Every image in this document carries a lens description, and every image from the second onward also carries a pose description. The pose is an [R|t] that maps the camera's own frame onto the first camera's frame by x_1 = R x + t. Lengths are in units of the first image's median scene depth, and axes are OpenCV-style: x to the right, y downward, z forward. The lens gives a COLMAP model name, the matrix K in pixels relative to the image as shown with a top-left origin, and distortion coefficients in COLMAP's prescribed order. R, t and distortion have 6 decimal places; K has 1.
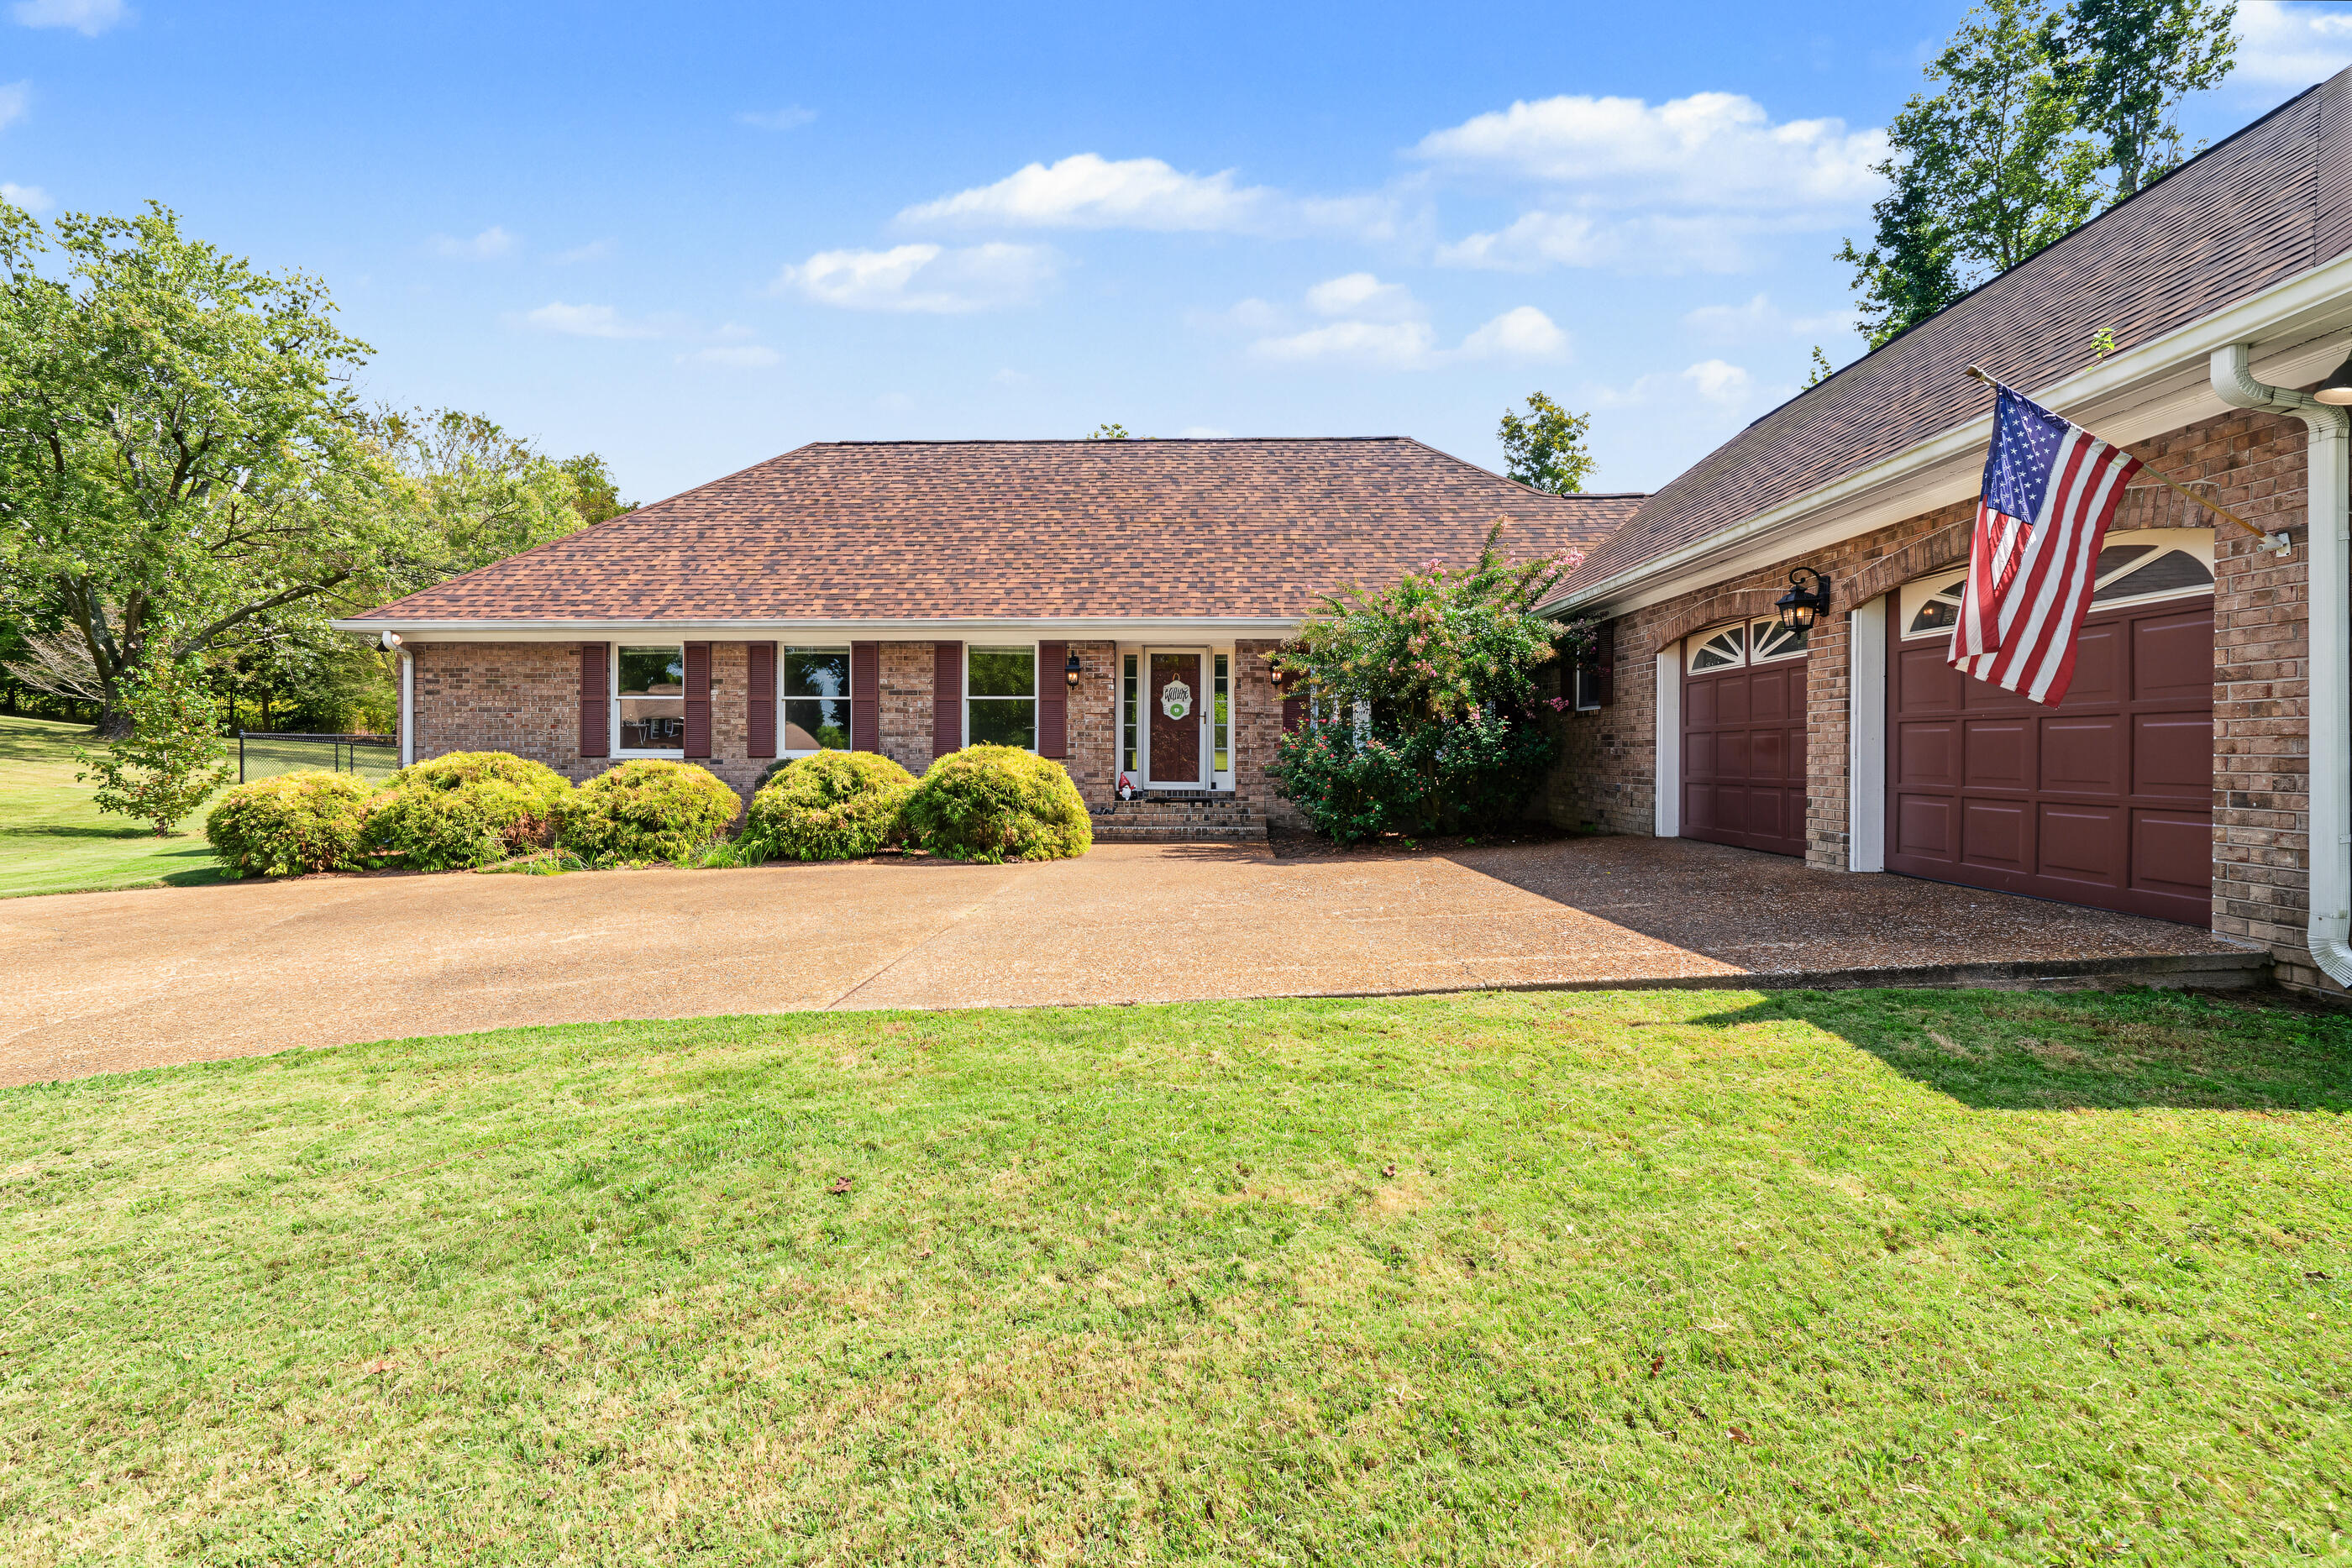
lens RADIAL K [[1079.5, 0, 1168.3], [0, 1079.5, 758.6], [0, 0, 1]] dist [-0.005567, 0.003803]
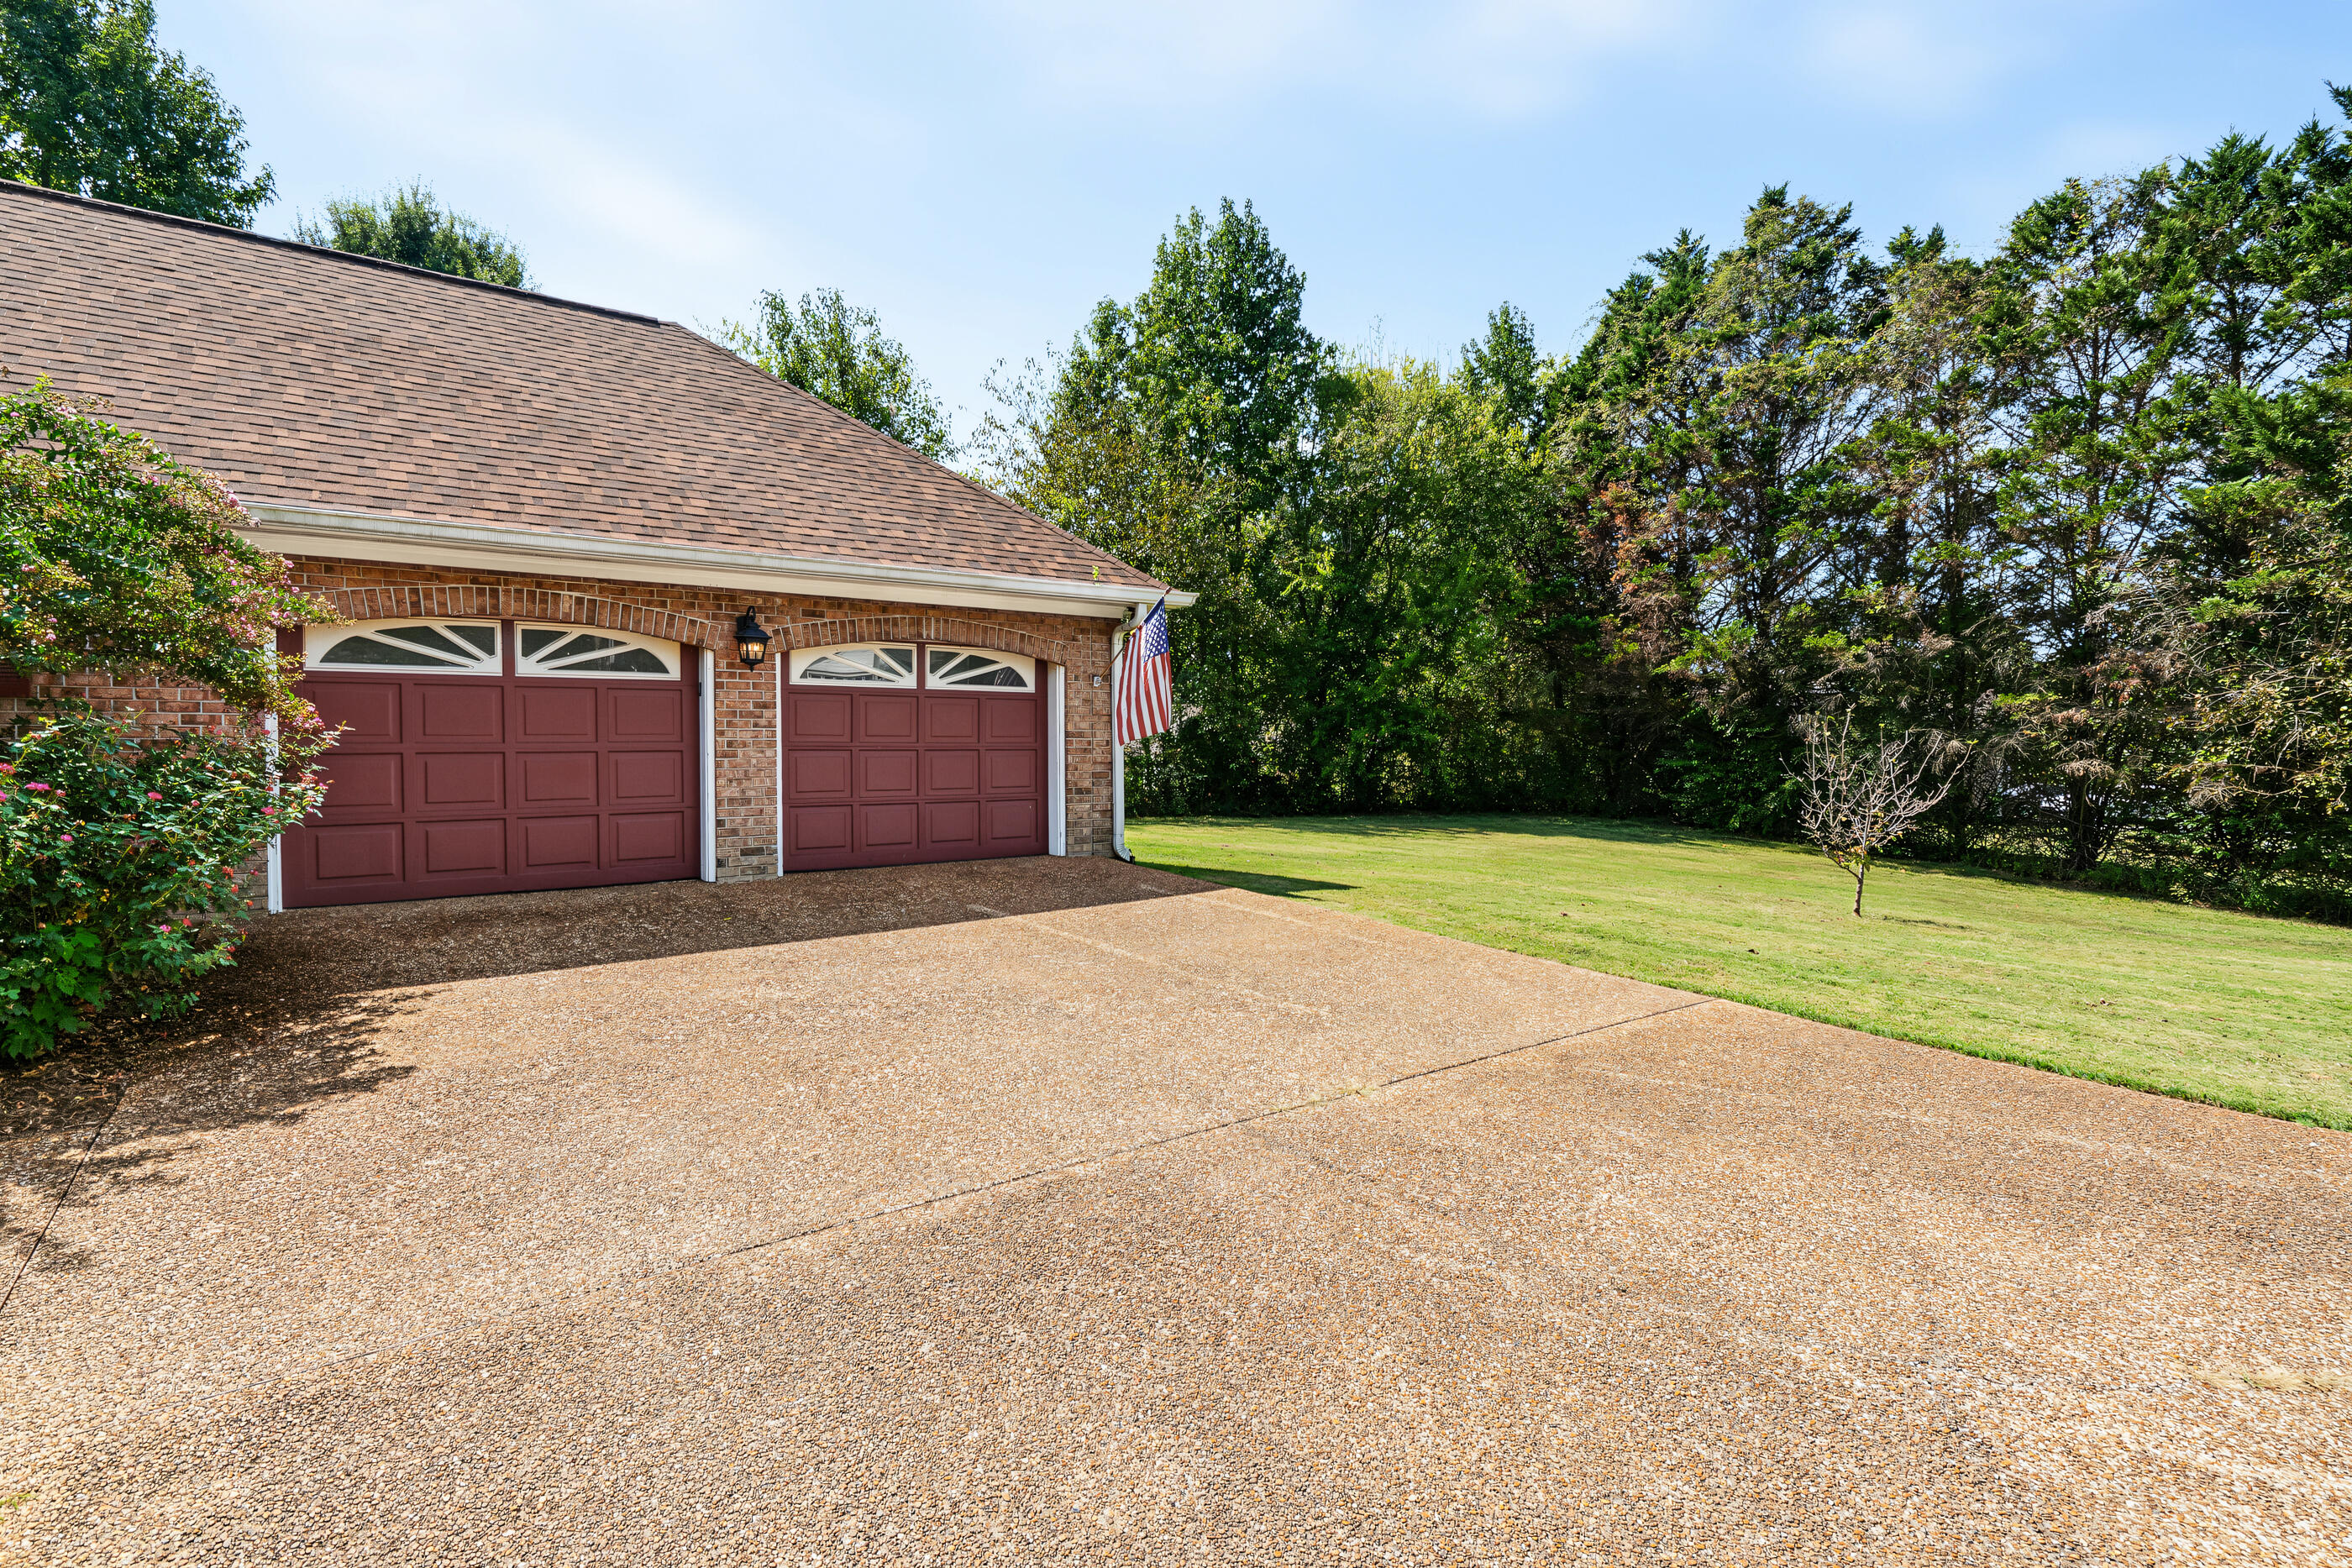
lens RADIAL K [[1079.5, 0, 1153.0], [0, 1079.5, 784.8], [0, 0, 1]] dist [-0.005567, 0.003803]
pose [[-0.625432, -0.031033, 0.779661, -0.280082], [0.005134, 0.999024, 0.043883, -0.023357], [-0.780262, 0.031448, -0.624662, 0.749516]]
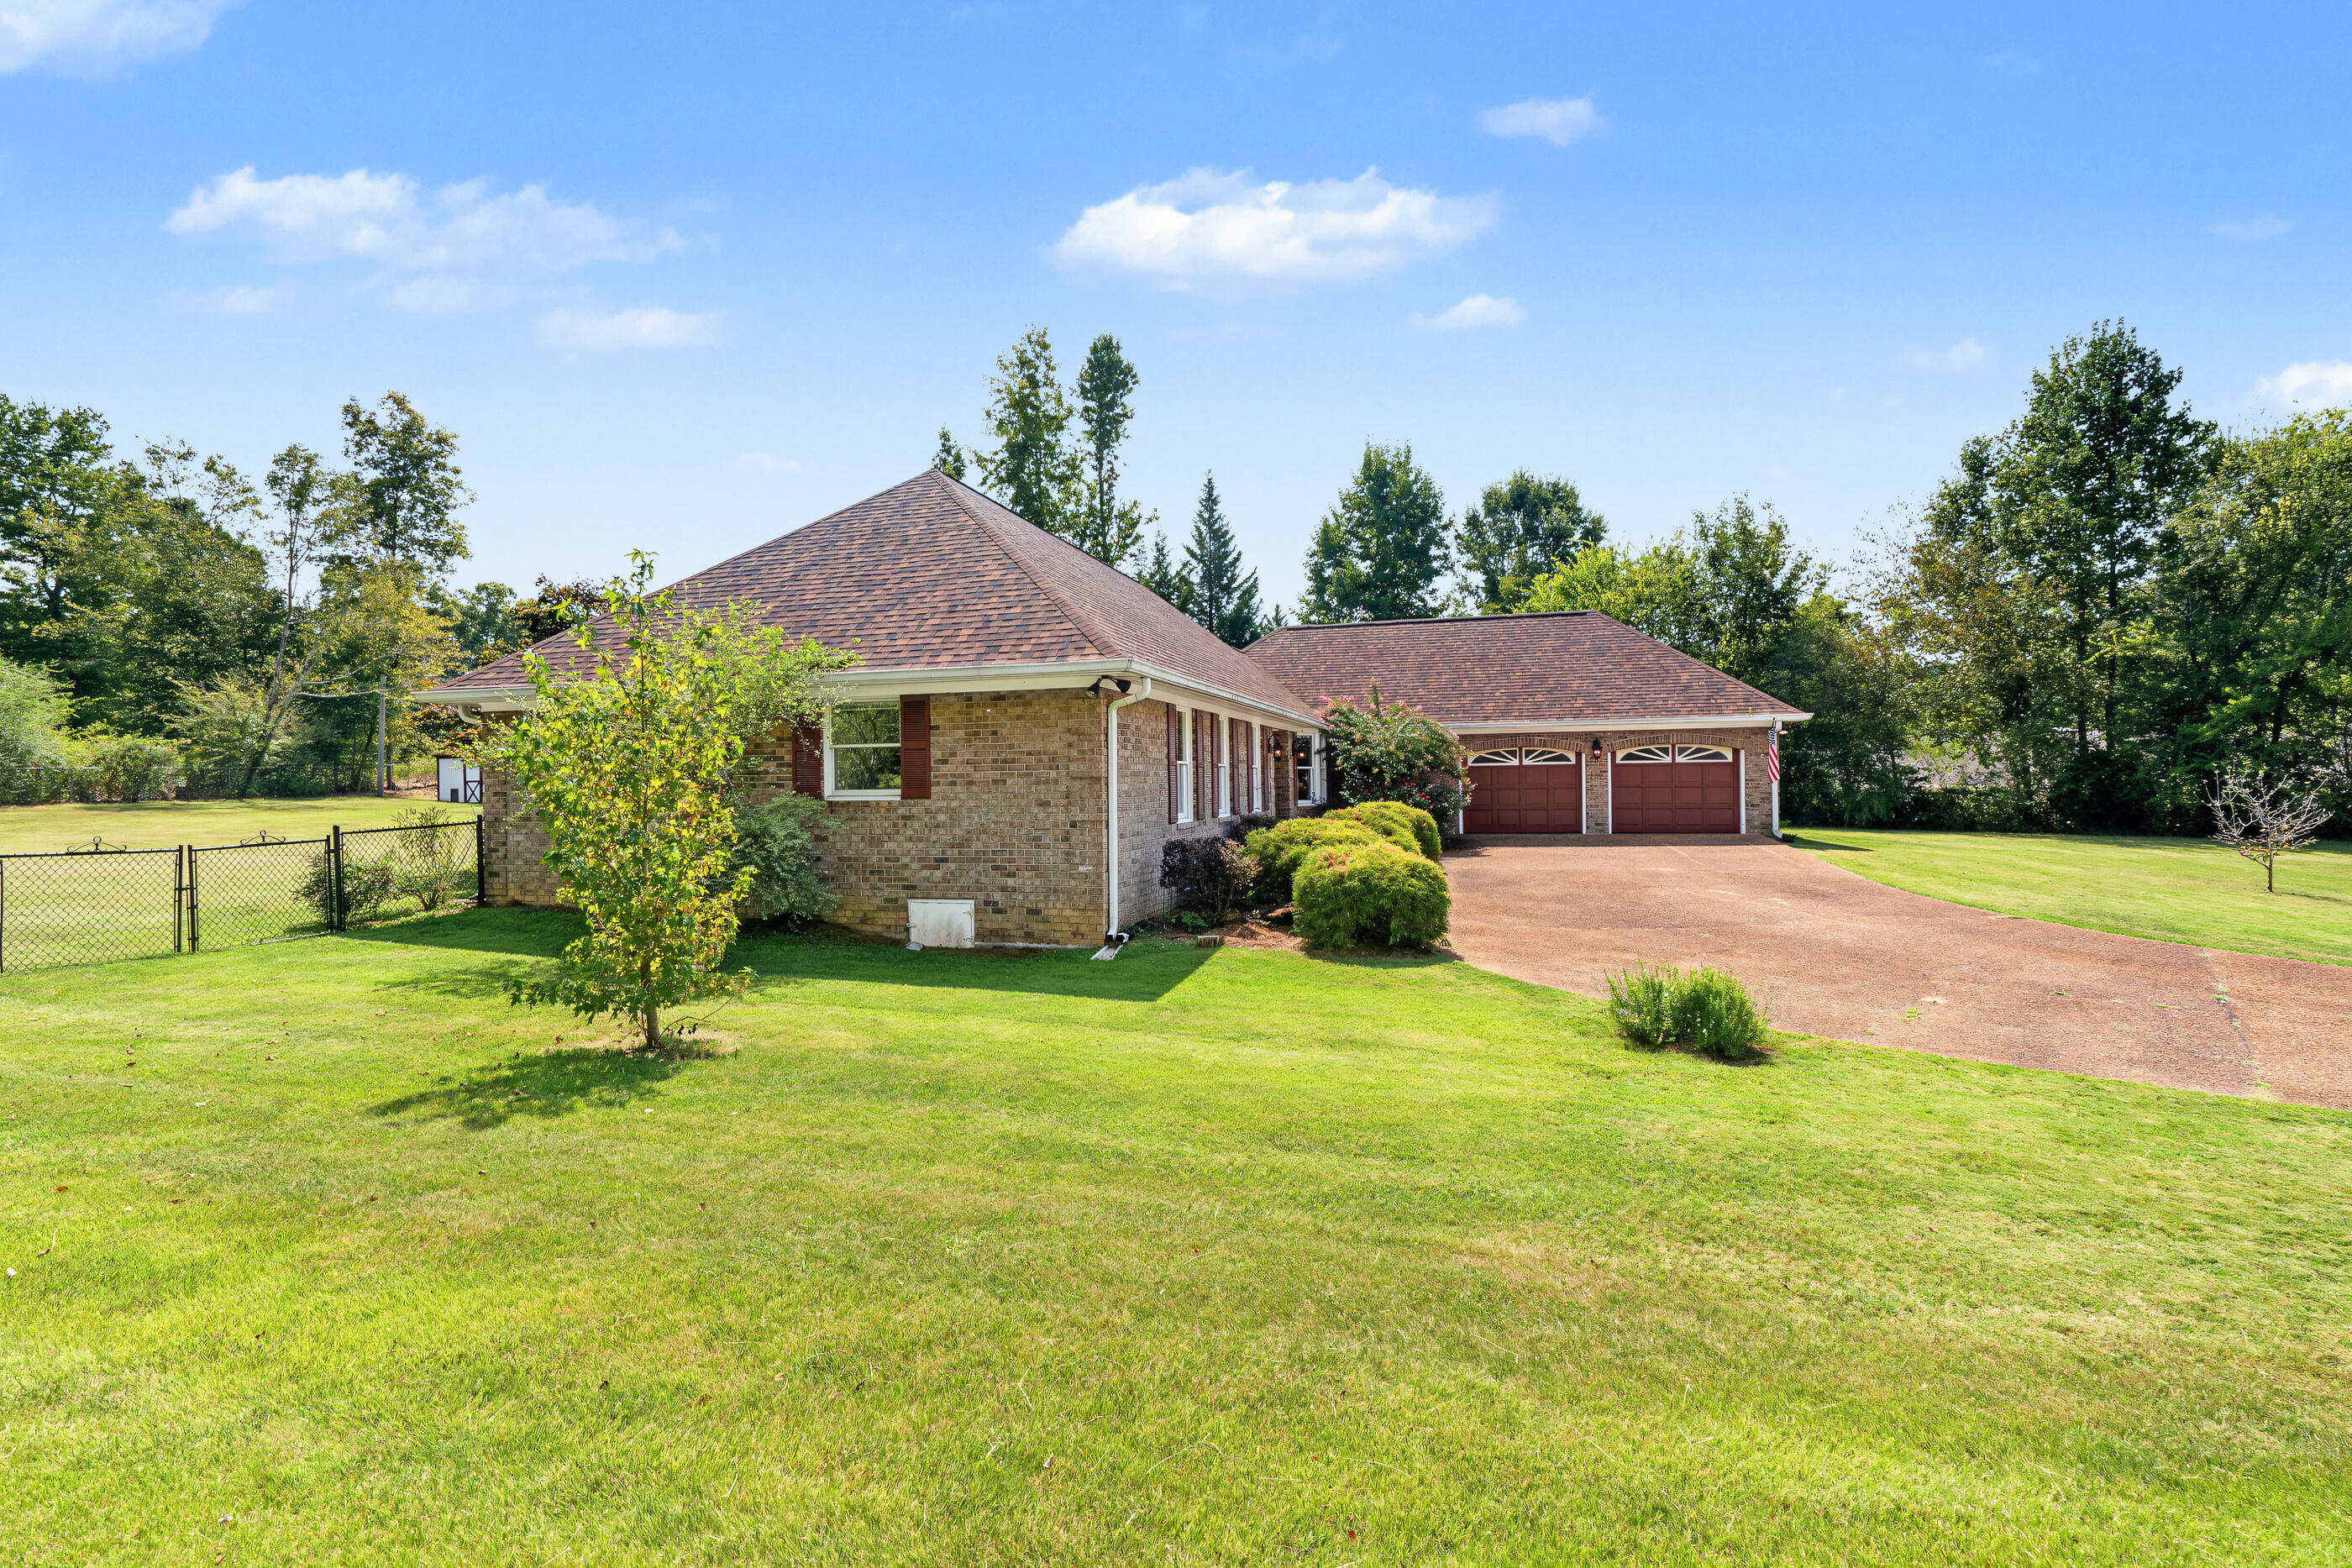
lens RADIAL K [[1079.5, 0, 1158.7], [0, 1079.5, 789.5], [0, 0, 1]] dist [-0.005567, 0.003803]
pose [[0.261480, -0.010935, 0.965147, -1.486121], [0.019113, 0.999798, 0.006149, -0.038509], [-0.965020, 0.016839, 0.261636, 0.768645]]
